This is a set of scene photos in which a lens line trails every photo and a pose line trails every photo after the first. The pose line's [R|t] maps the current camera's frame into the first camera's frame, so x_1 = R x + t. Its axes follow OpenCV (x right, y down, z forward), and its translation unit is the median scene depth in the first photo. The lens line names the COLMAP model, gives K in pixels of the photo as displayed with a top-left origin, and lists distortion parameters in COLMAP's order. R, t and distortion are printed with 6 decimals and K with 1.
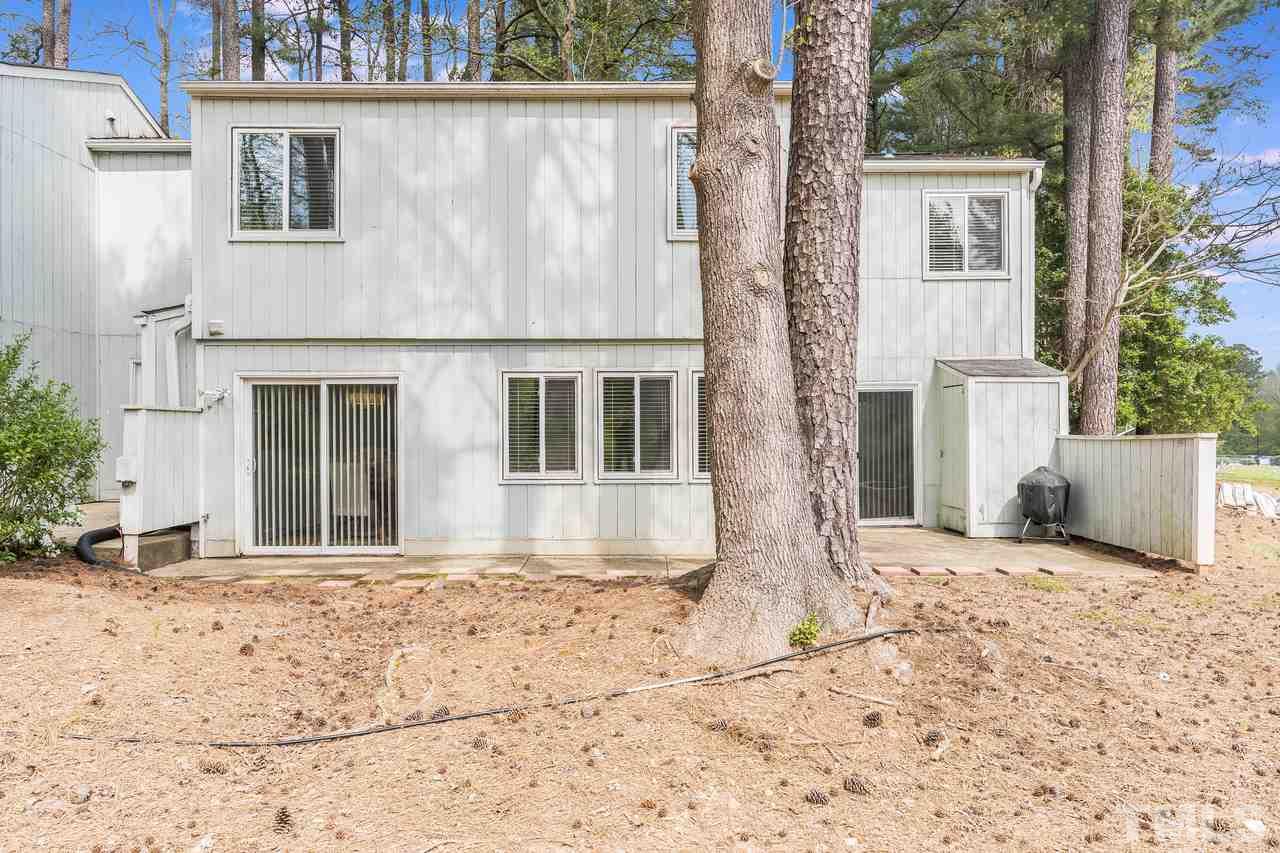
lens RADIAL K [[980.0, 0, 640.0], [0, 980.0, 426.5], [0, 0, 1]] dist [-0.002121, 0.000388]
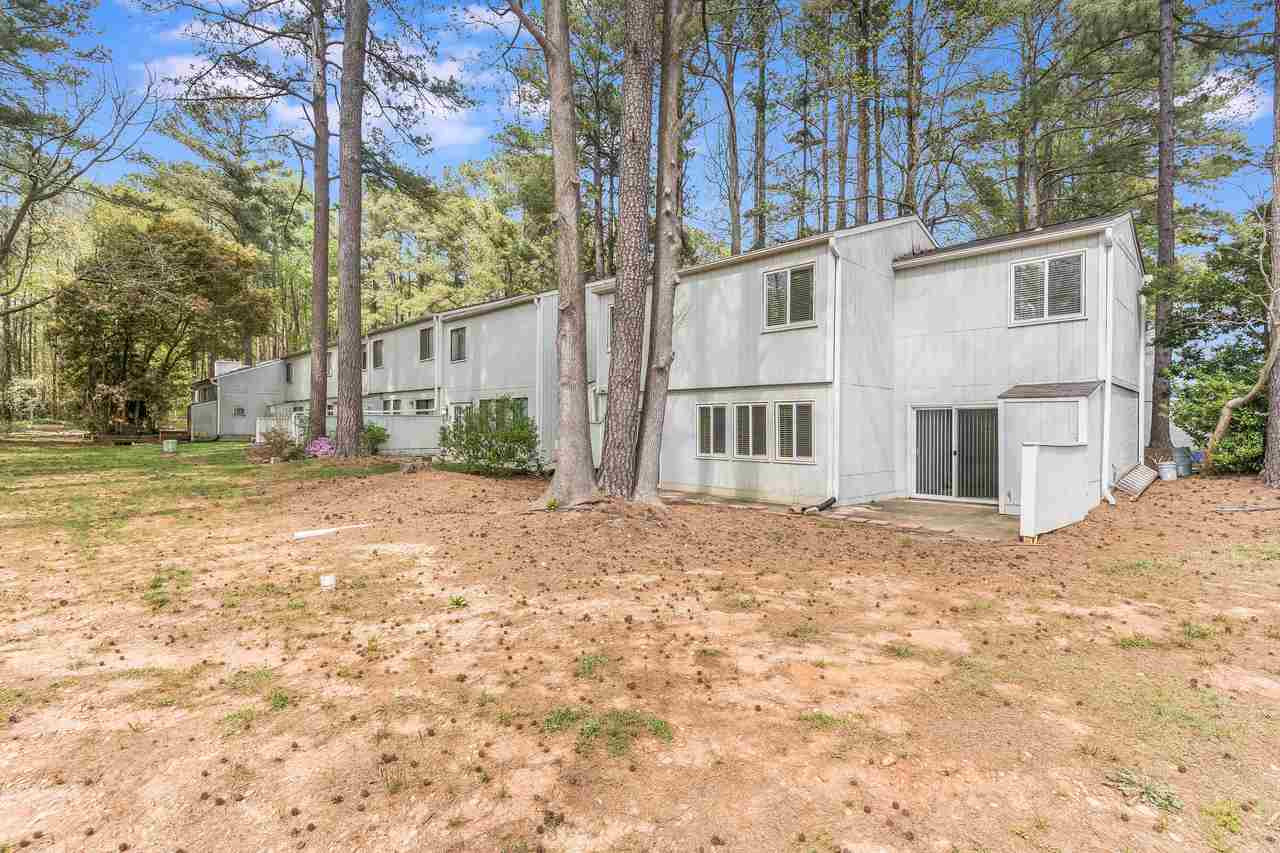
lens RADIAL K [[616.5, 0, 640.7], [0, 616.5, 424.0], [0, 0, 1]] dist [0.013500, 0.000108]
pose [[0.679401, 0.000741, -0.733766, 0.721478], [-0.008852, 0.999935, -0.007186, -0.003962], [0.733713, 0.011377, 0.679364, 0.036262]]
